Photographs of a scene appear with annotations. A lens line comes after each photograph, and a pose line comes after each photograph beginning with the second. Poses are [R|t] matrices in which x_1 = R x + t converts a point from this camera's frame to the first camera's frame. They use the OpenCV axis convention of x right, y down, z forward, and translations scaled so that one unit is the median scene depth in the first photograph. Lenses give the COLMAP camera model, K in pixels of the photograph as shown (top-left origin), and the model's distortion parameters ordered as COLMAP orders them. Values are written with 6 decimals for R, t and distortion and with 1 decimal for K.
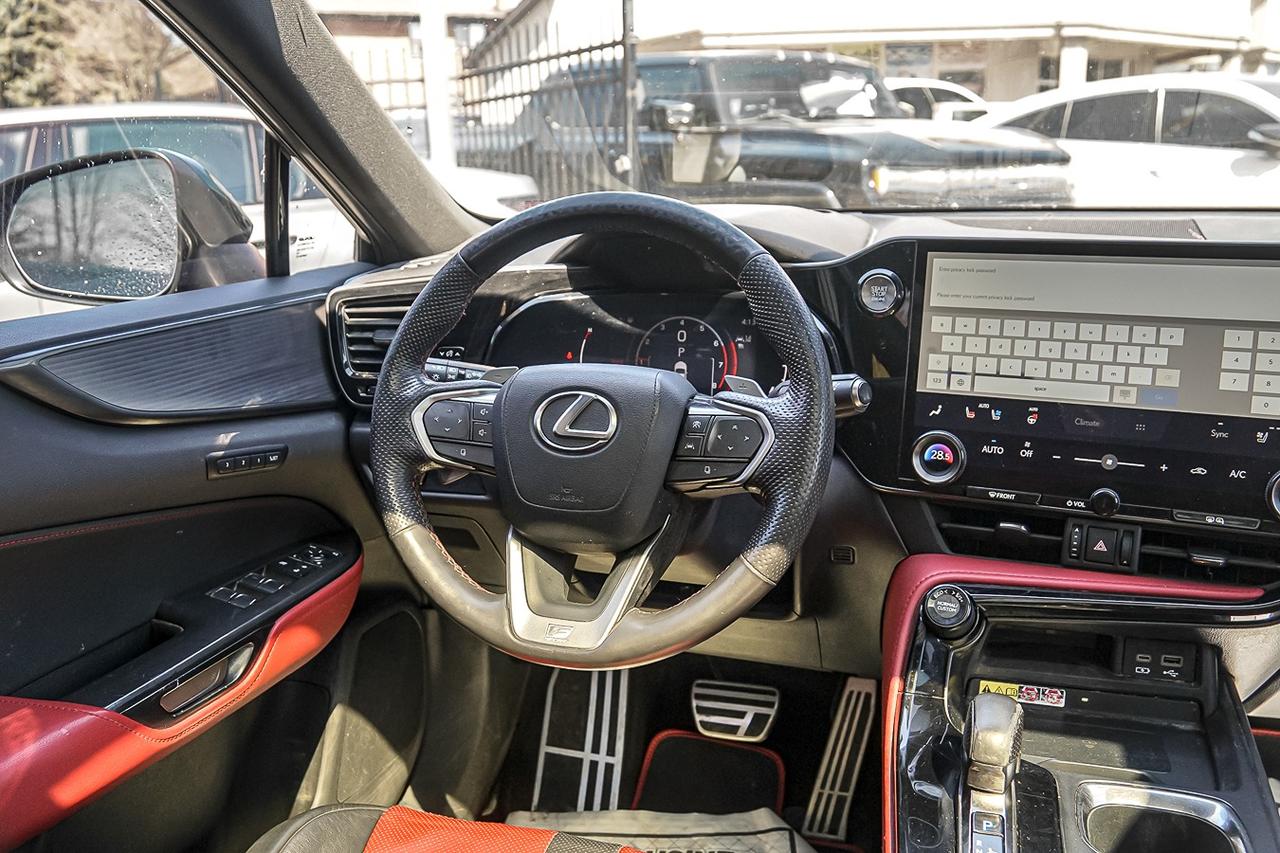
lens RADIAL K [[1038.6, 0, 603.7], [0, 1038.6, 433.7], [0, 0, 1]] dist [-0.137115, 0.109273]
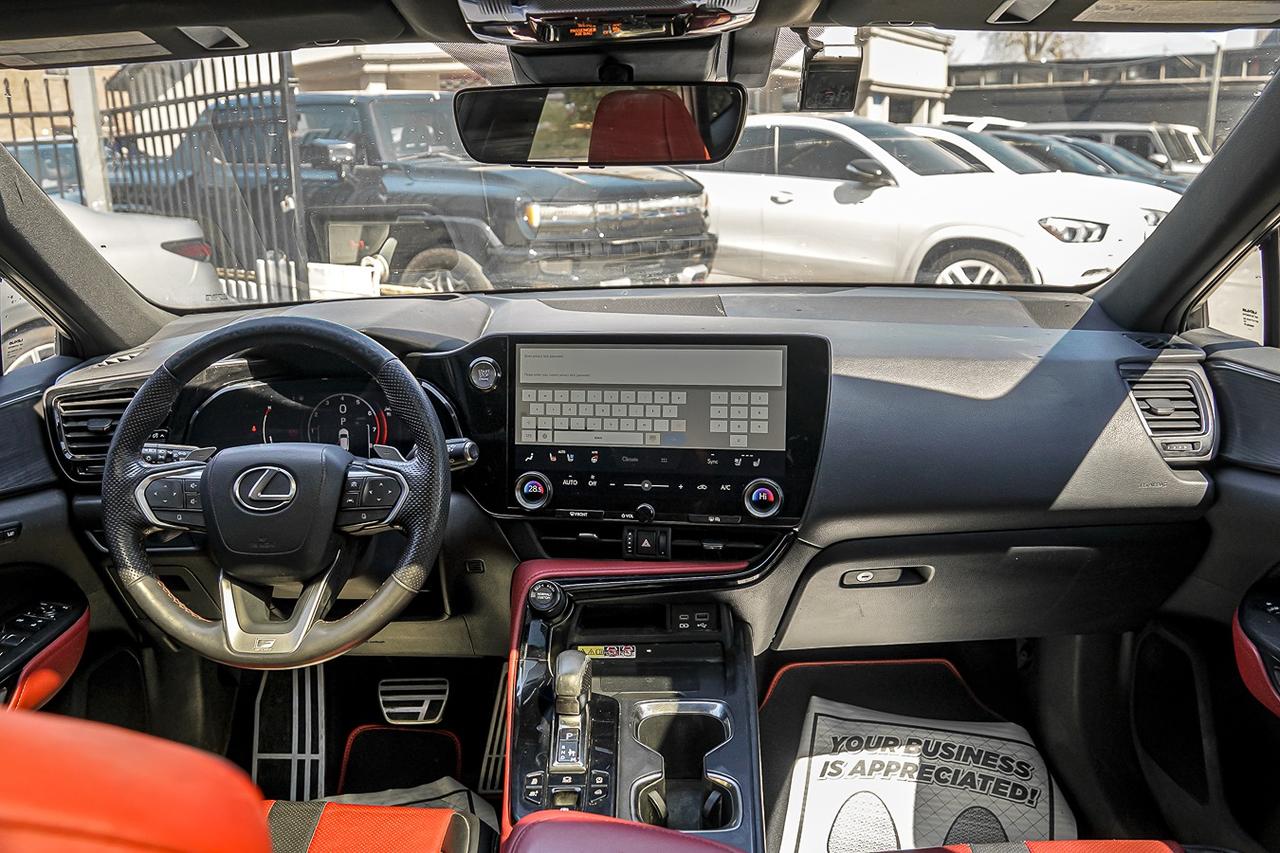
lens RADIAL K [[1038.6, 0, 603.7], [0, 1038.6, 433.7], [0, 0, 1]] dist [-0.137115, 0.109273]
pose [[0.952318, -0.069678, 0.297044, 0.002214], [0.074341, 0.997223, -0.004415, -0.041956], [-0.295911, 0.026287, 0.954854, -0.392489]]
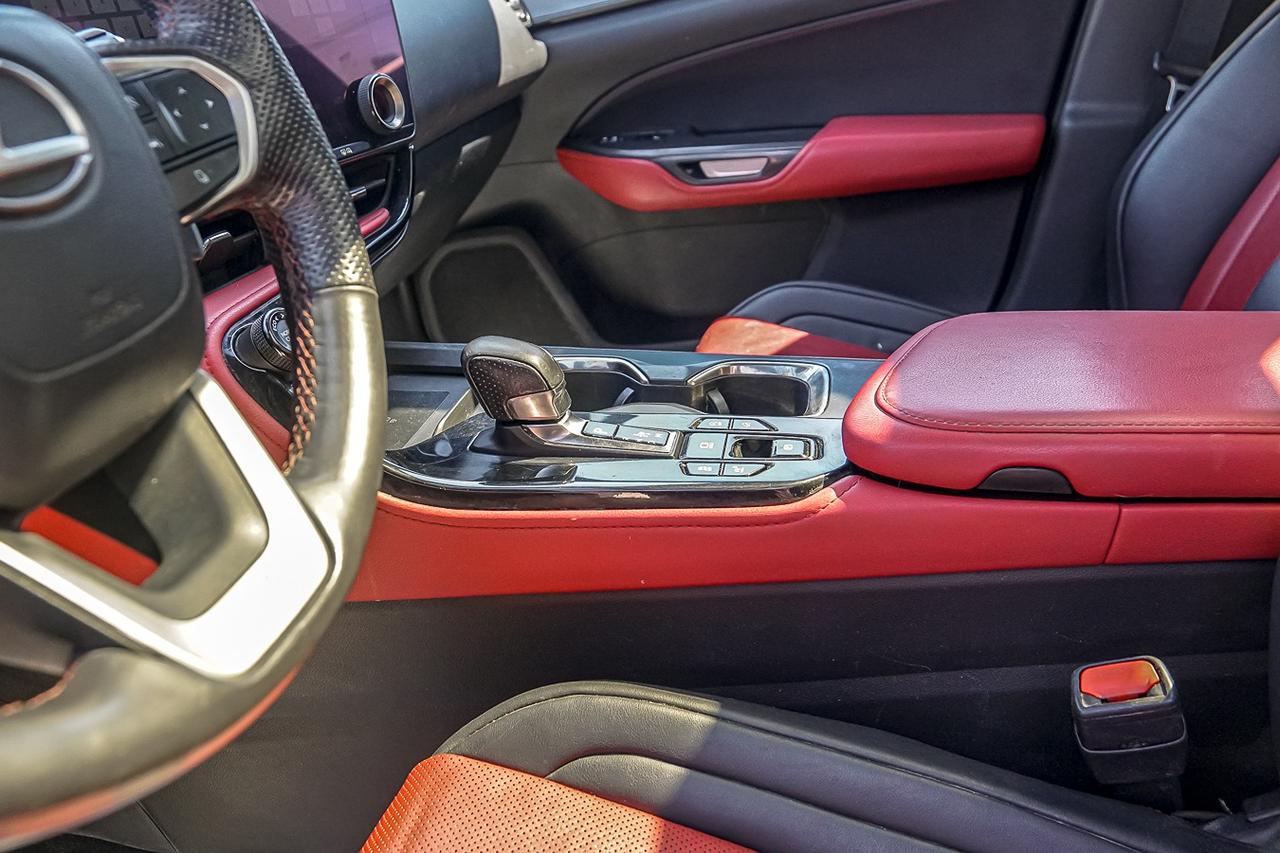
lens RADIAL K [[1038.6, 0, 603.7], [0, 1038.6, 433.7], [0, 0, 1]] dist [-0.137115, 0.109273]
pose [[-0.125297, -0.375346, 0.918377, -0.390253], [0.327032, 0.858311, 0.395415, 0.010649], [-0.936670, 0.349883, 0.015206, 0.769573]]
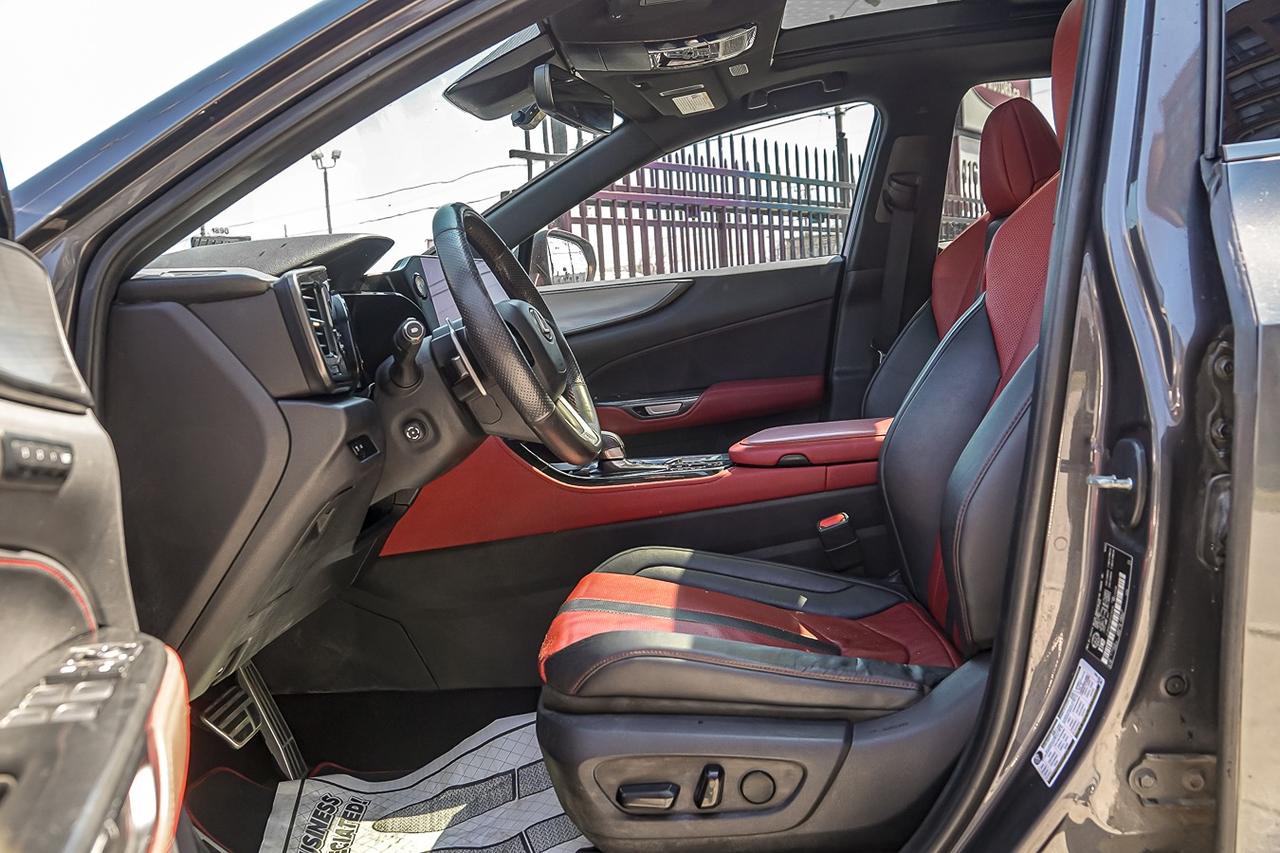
lens RADIAL K [[1038.6, 0, 603.7], [0, 1038.6, 433.7], [0, 0, 1]] dist [-0.137115, 0.109273]
pose [[-0.232543, -0.057275, 0.970898, -1.589891], [0.338036, 0.931269, 0.135902, -0.039868], [-0.911951, 0.359801, -0.197199, 1.208312]]
